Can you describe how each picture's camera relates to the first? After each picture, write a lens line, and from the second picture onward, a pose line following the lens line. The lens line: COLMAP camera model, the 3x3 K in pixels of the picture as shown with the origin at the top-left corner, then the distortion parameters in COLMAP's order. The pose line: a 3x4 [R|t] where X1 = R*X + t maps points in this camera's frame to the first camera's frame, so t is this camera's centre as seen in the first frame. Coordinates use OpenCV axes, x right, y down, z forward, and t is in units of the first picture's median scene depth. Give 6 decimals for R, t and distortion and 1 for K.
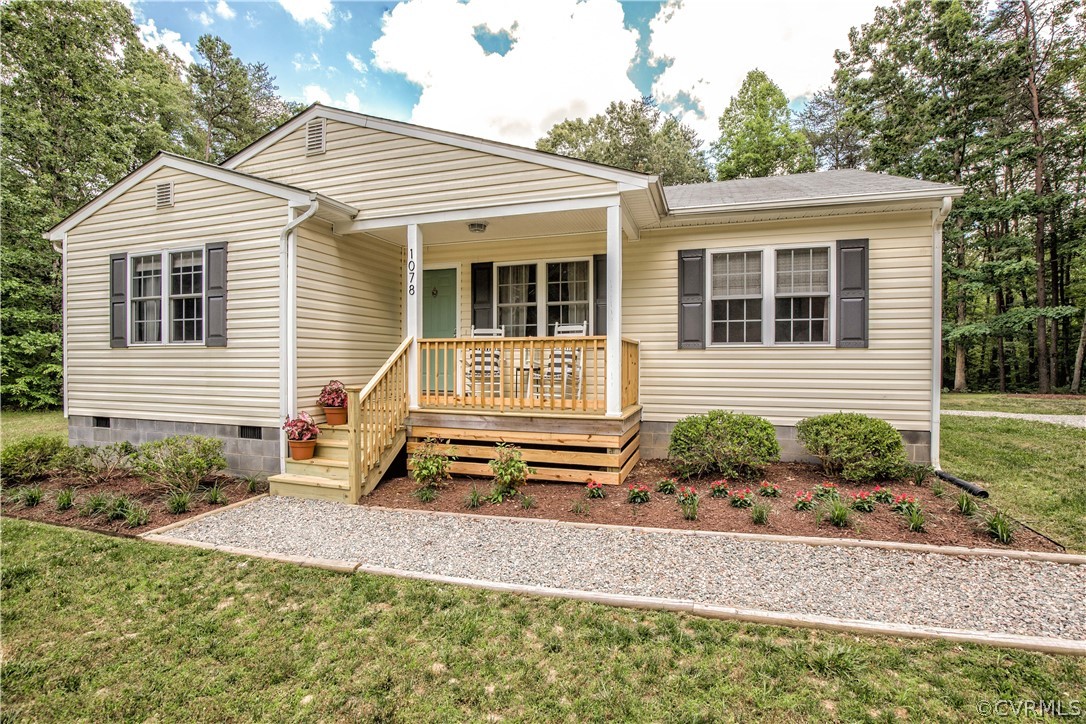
lens RADIAL K [[497.4, 0, 543.0], [0, 497.4, 362.0], [0, 0, 1]] dist [-0.034243, -0.000444]
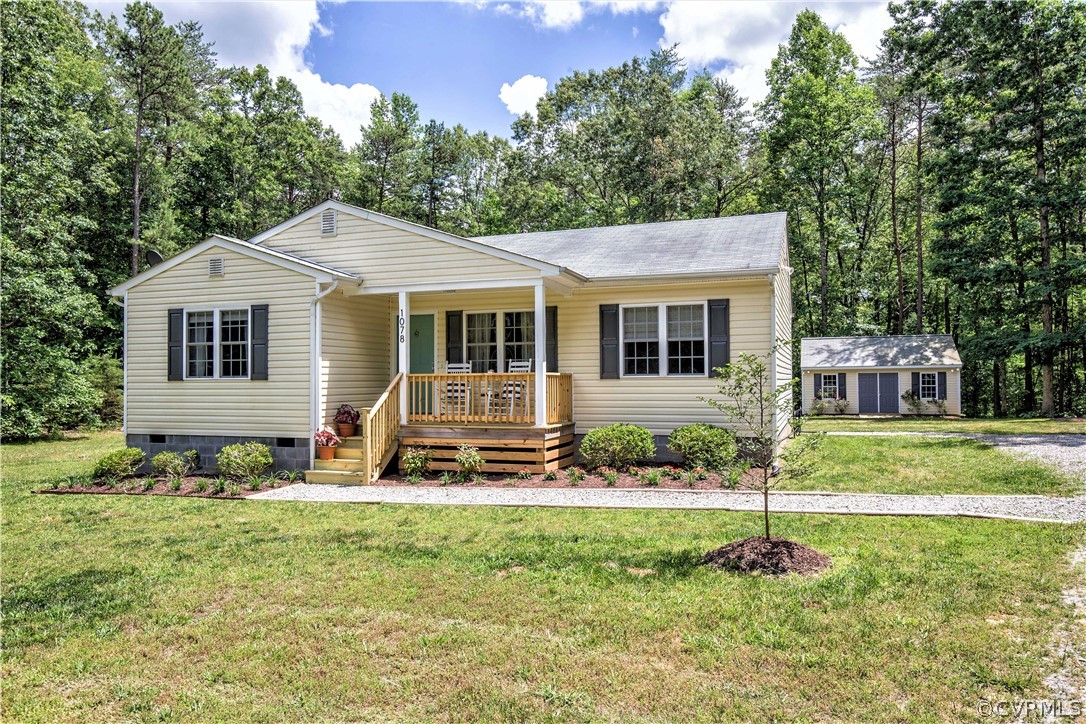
lens RADIAL K [[736.1, 0, 543.0], [0, 736.1, 362.0], [0, 0, 1]] dist [-0.006901, -0.002354]
pose [[0.999604, -0.008469, -0.026818, 0.176377], [0.007806, 0.999664, -0.024715, -0.025038], [0.027019, 0.024496, 0.999335, -1.000298]]
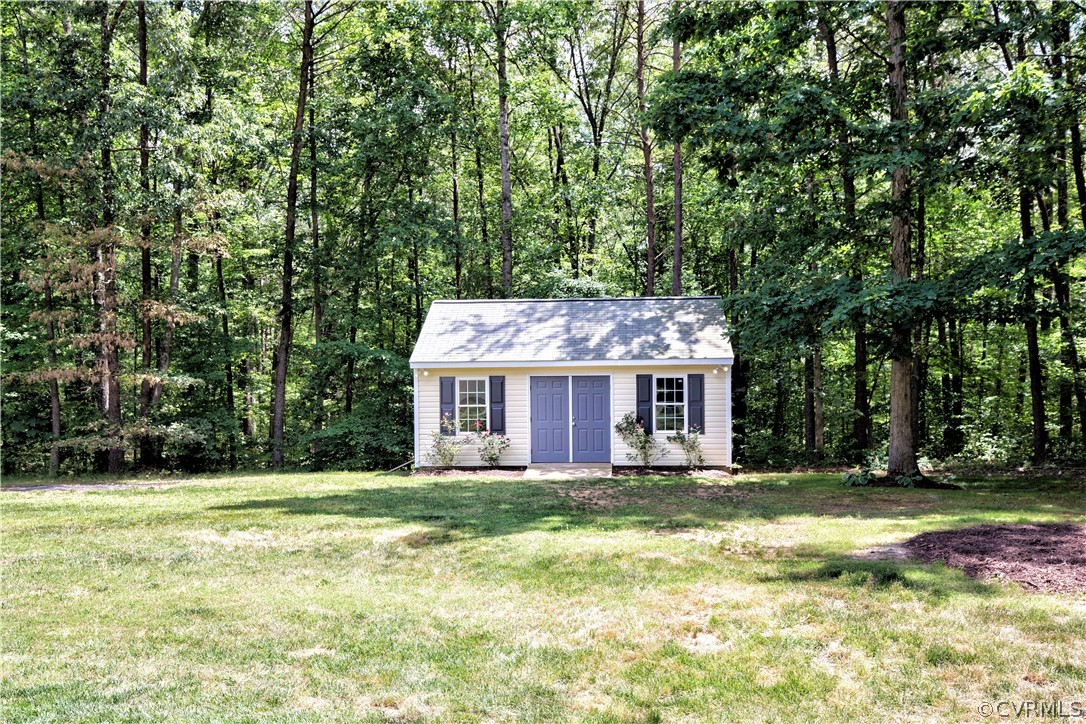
lens RADIAL K [[1013.1, 0, 543.0], [0, 1013.1, 362.0], [0, 0, 1]] dist [0.004081, 0.001347]
pose [[0.967968, -0.003550, 0.251049, 1.640567], [0.007216, 0.999880, -0.013685, -0.062485], [-0.250971, 0.015058, 0.967878, 1.341348]]
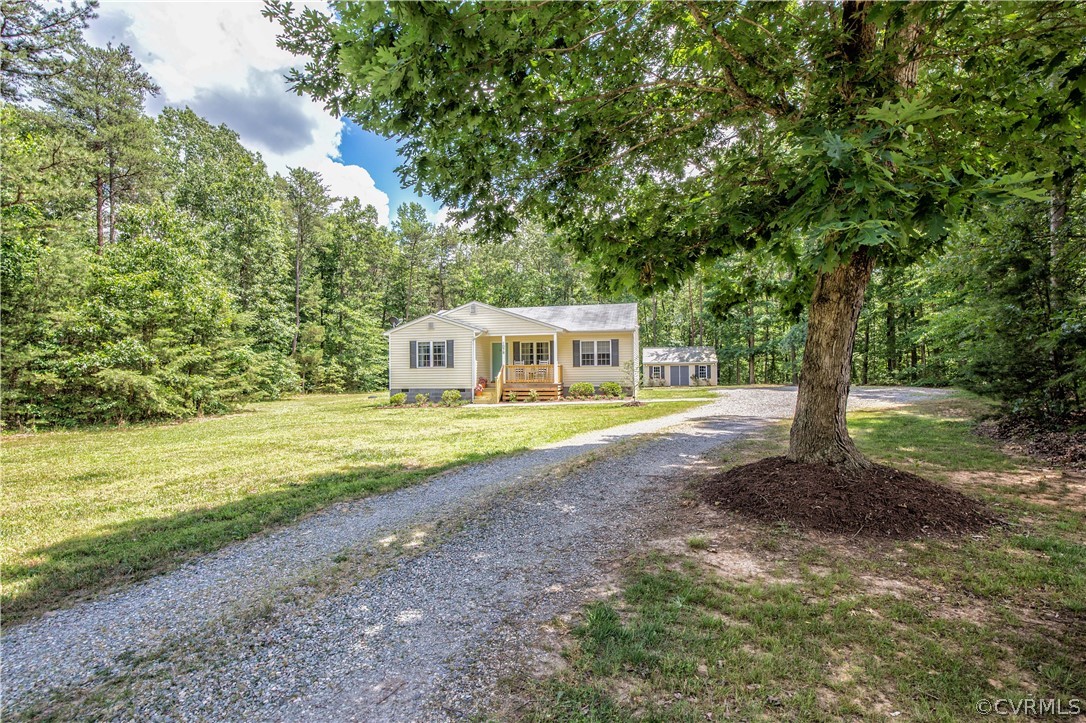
lens RADIAL K [[497.4, 0, 543.0], [0, 497.4, 361.5], [0, 0, 1]] dist [-0.034243, -0.000444]
pose [[0.993788, -0.009393, 0.110889, -0.368713], [0.011664, 0.999735, -0.019849, 0.002730], [-0.110673, 0.021019, 0.993635, -2.721312]]
